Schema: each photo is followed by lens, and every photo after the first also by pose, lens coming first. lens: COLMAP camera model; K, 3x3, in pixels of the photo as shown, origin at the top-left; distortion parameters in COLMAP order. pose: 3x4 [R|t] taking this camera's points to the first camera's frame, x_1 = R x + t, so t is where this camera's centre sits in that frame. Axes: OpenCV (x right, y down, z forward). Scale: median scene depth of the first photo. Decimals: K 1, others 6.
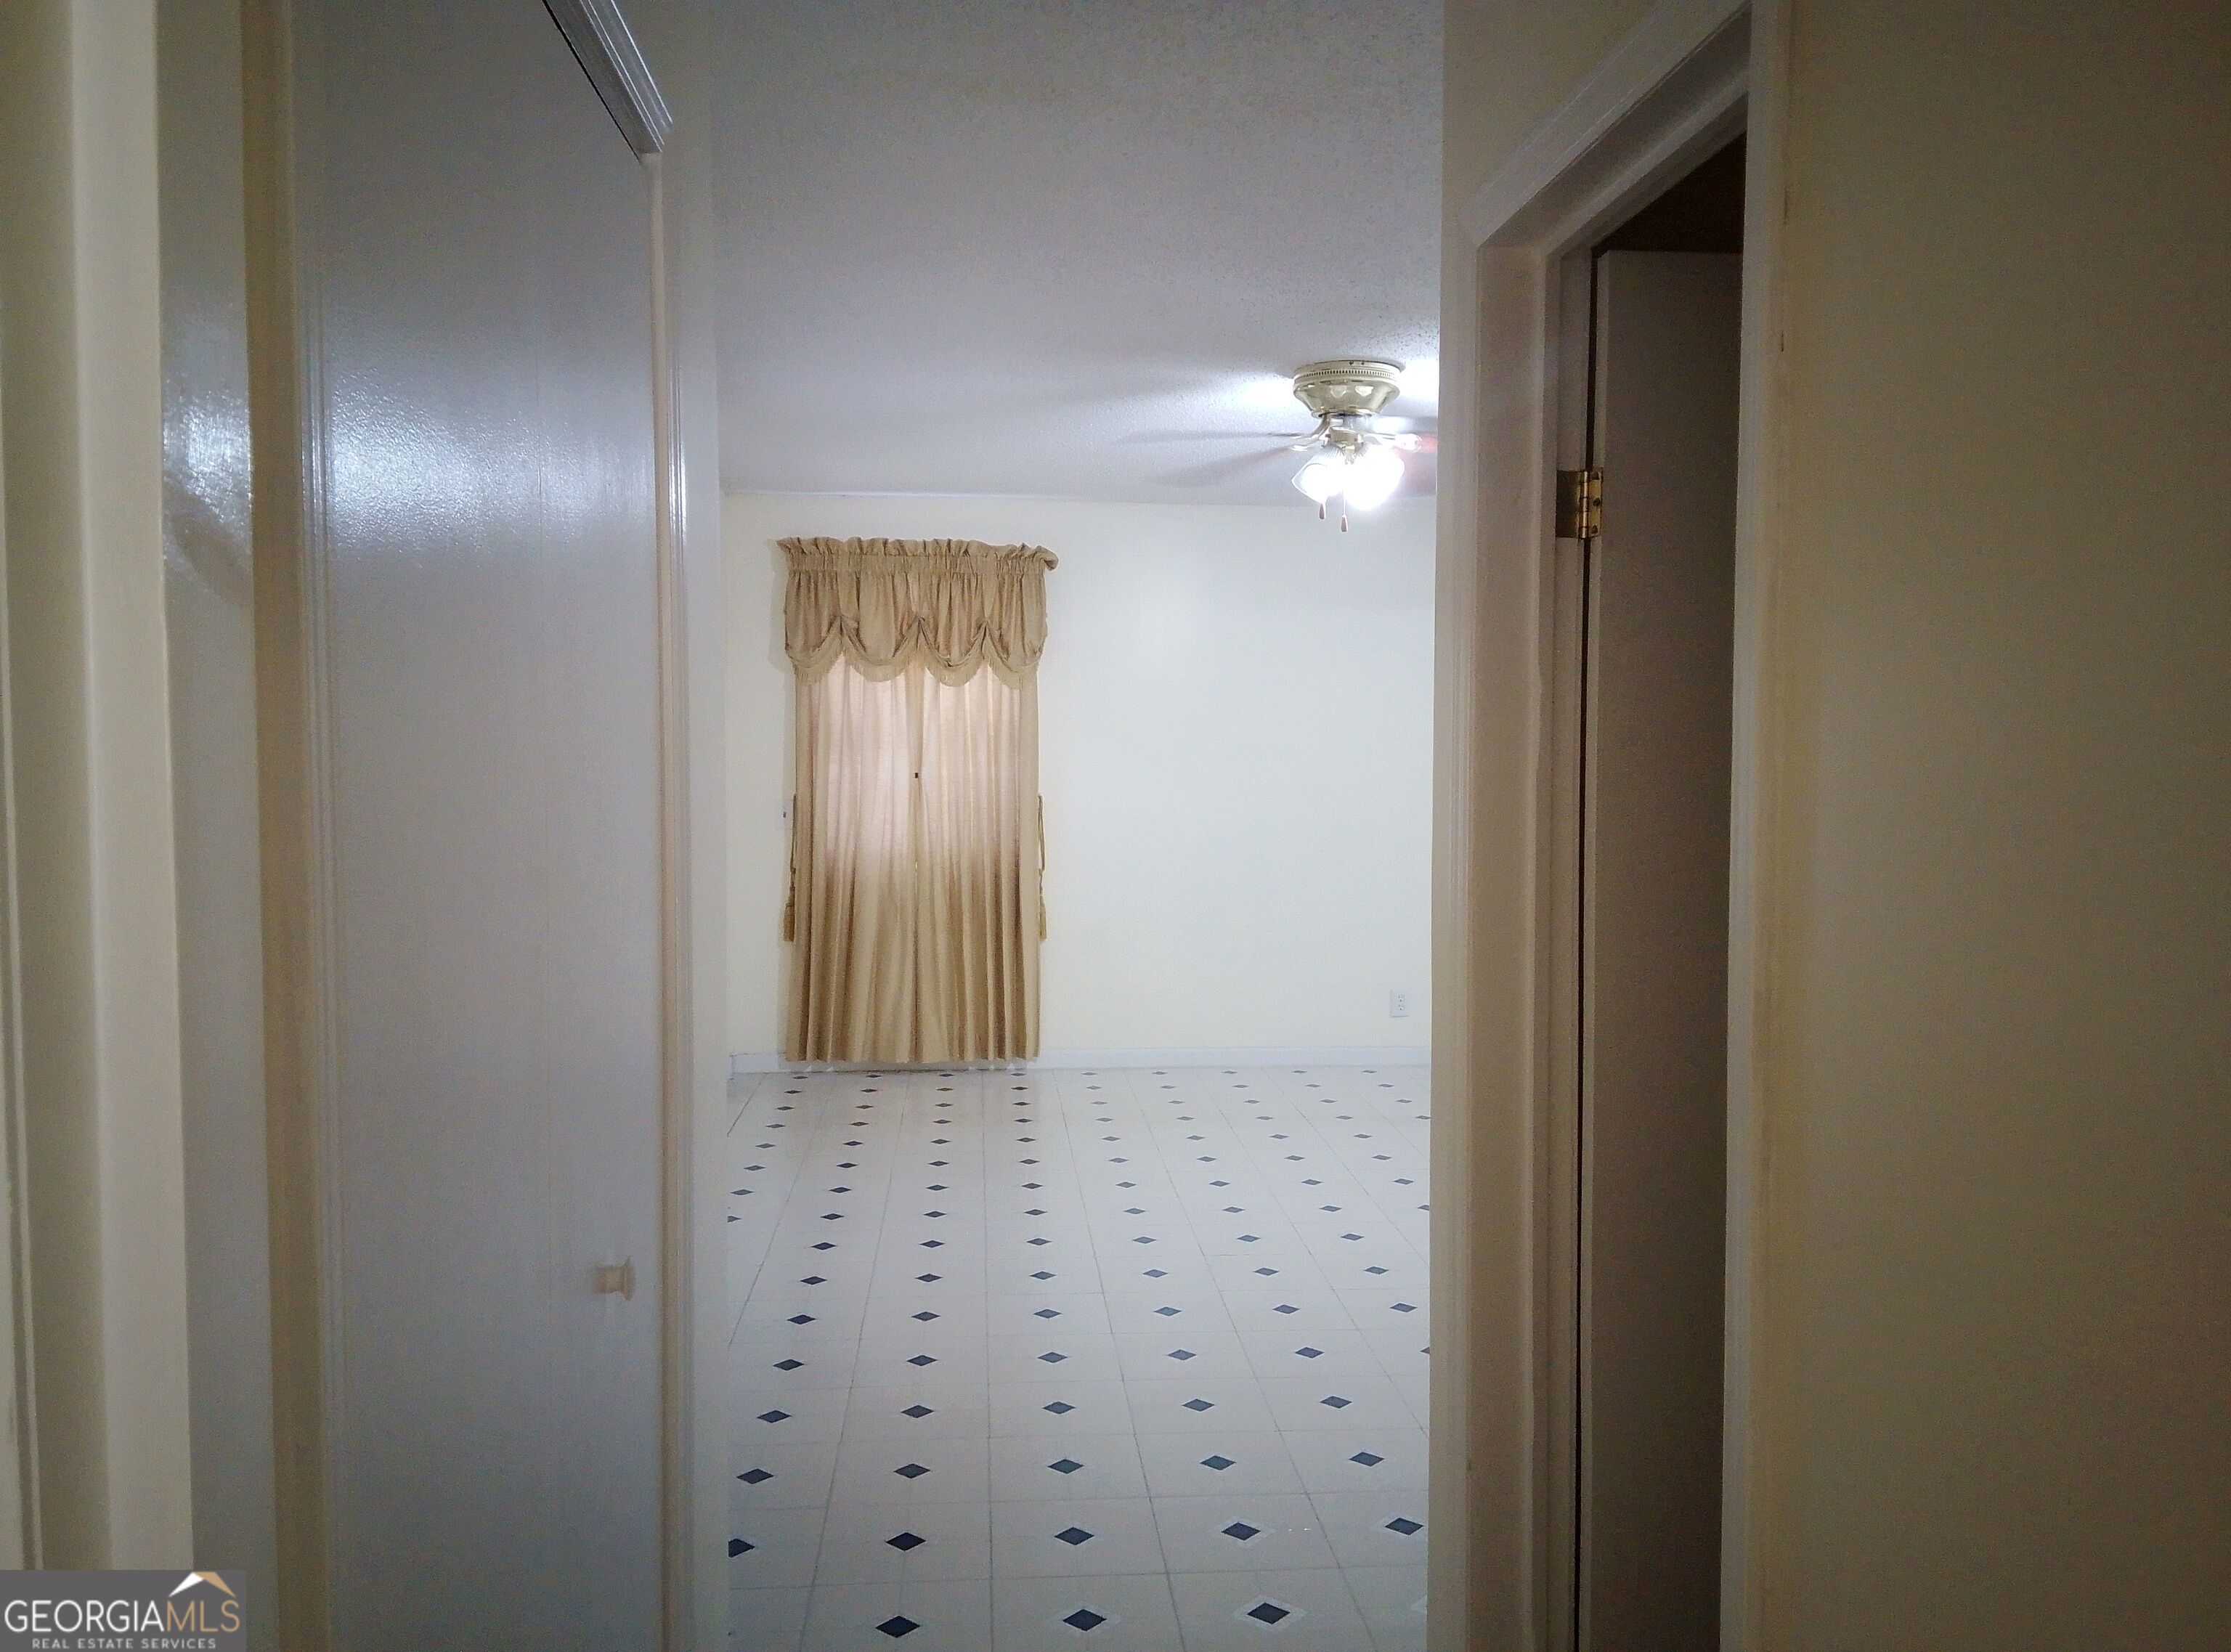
lens RADIAL K [[1764.7, 0, 1118.5], [0, 1764.7, 818.3], [0, 0, 1]] dist [0.115247, -0.167670]
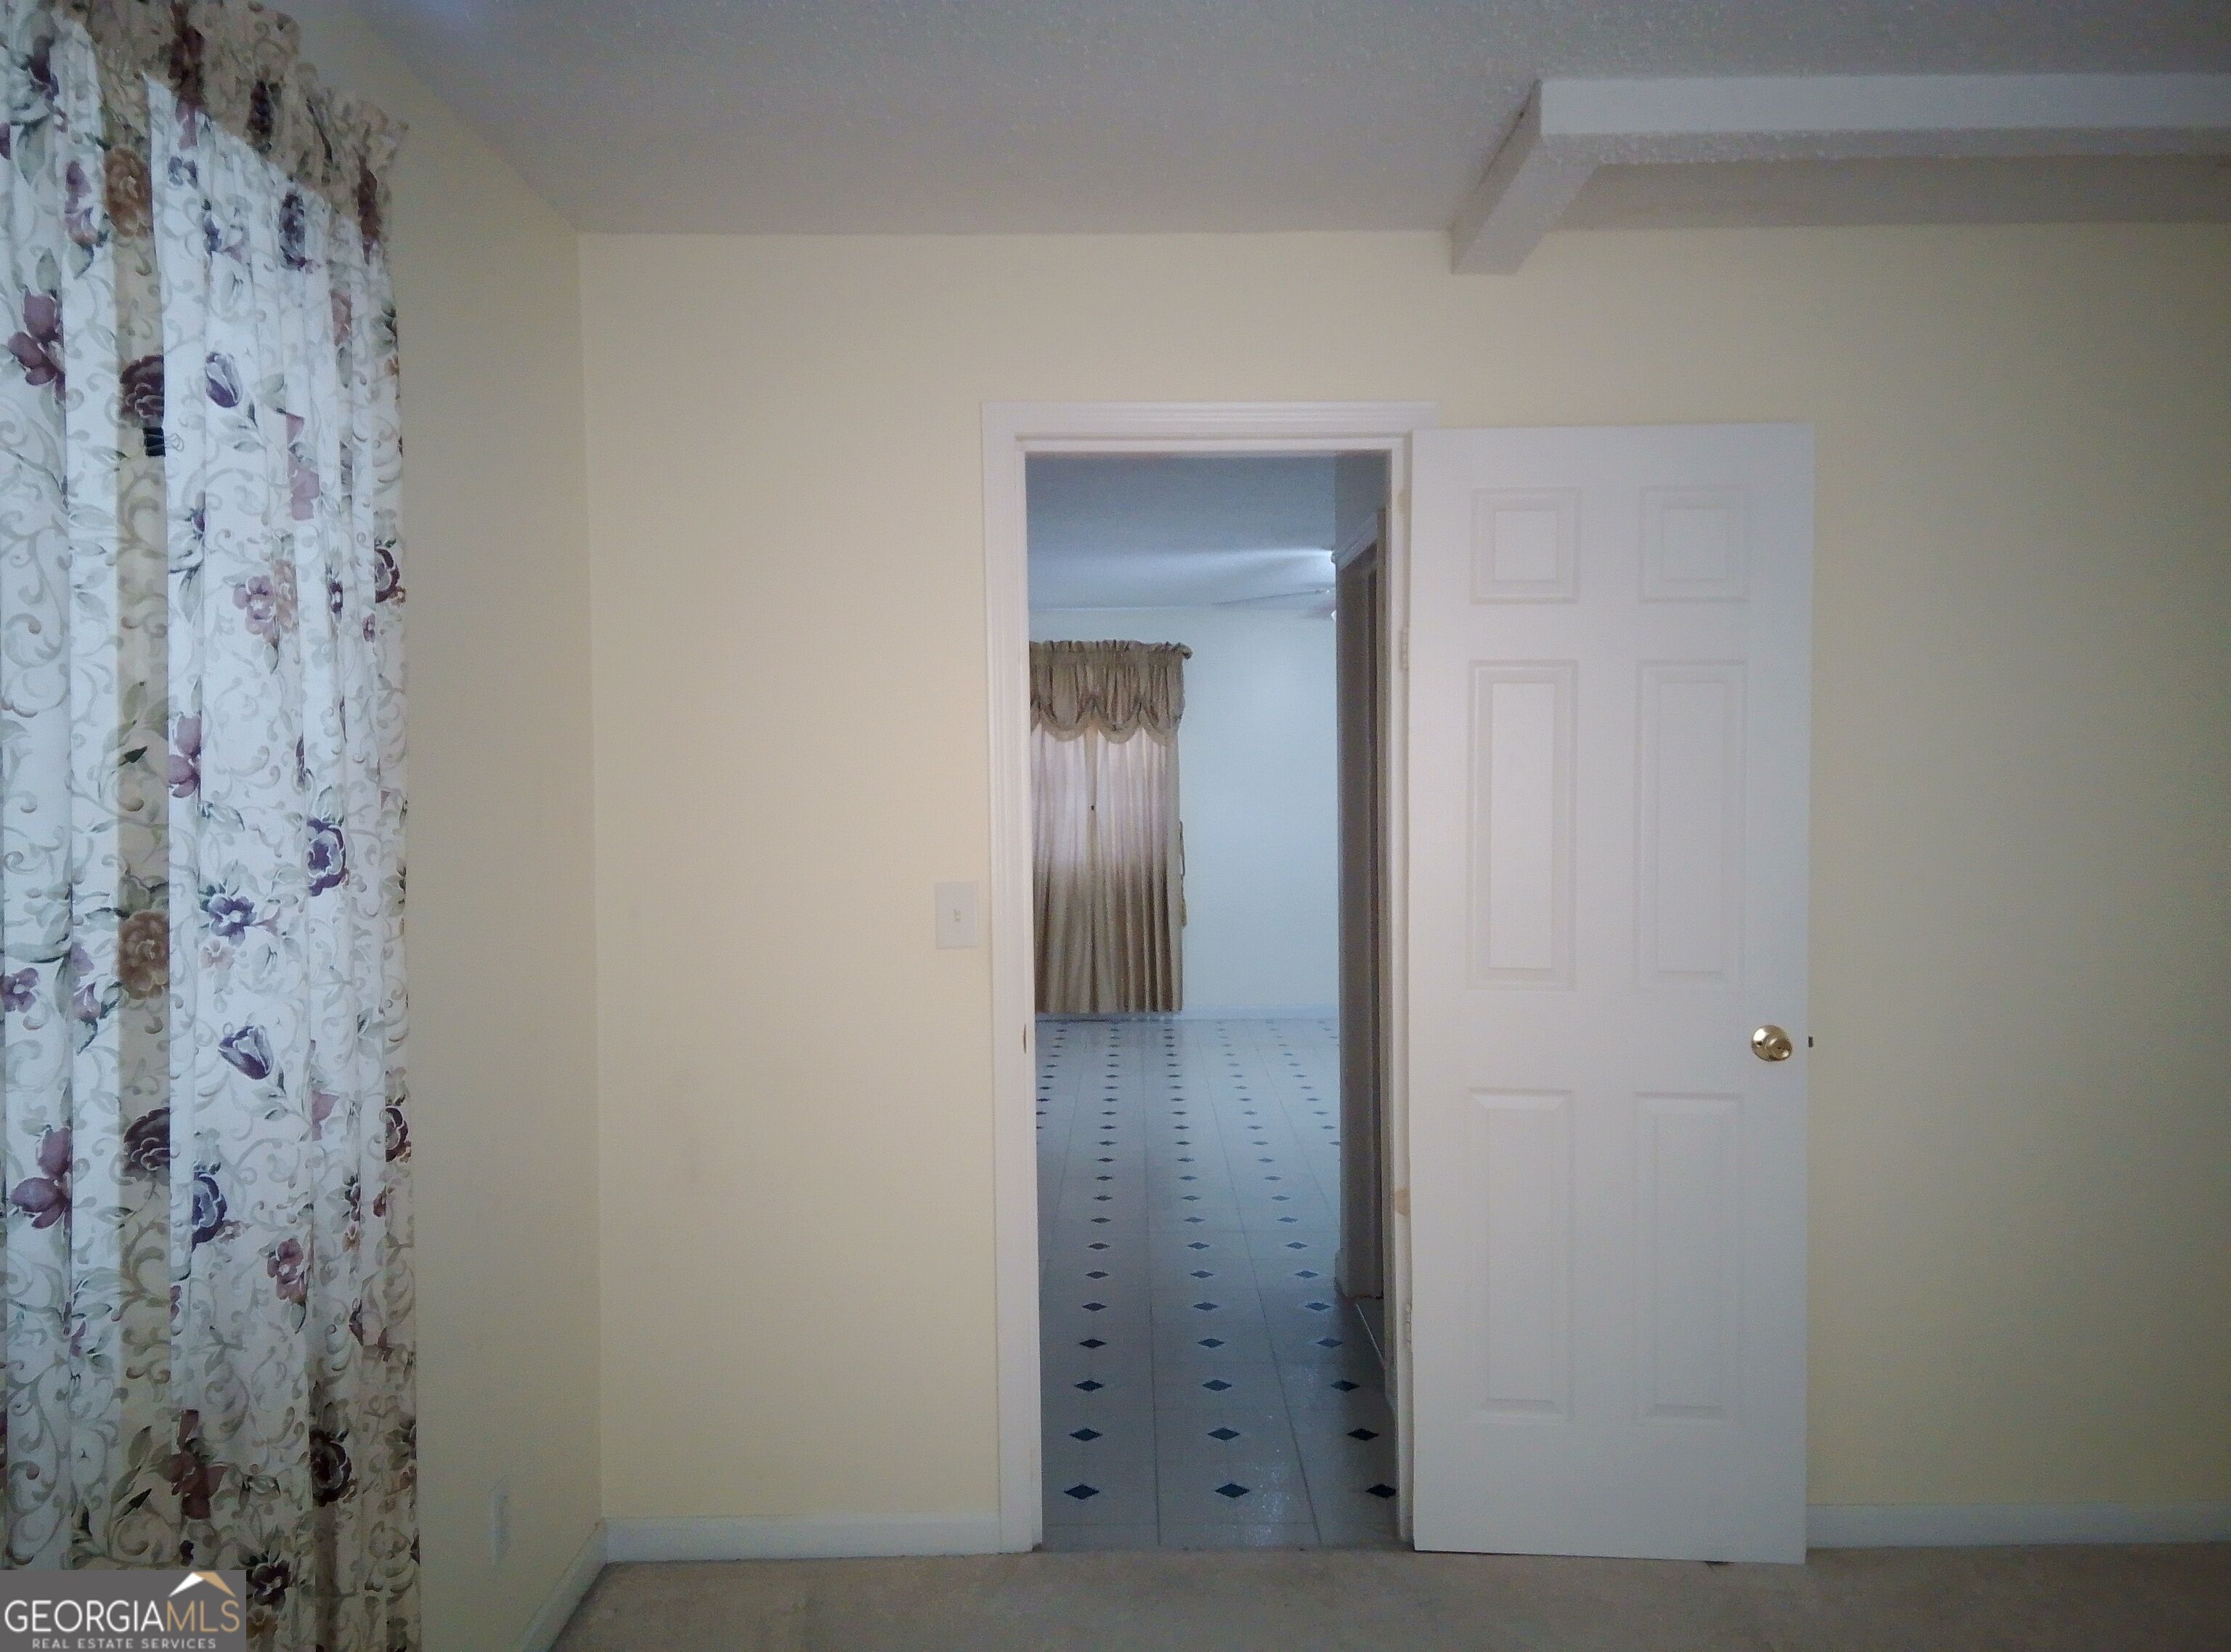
lens RADIAL K [[1747.8, 0, 1145.0], [0, 1747.8, 817.5], [0, 0, 1]] dist [0.108636, -0.164200]
pose [[0.997107, -0.010109, -0.075331, 0.031481], [0.008200, 0.999639, -0.025603, 0.019299], [0.075563, 0.024911, 0.996830, -0.377056]]
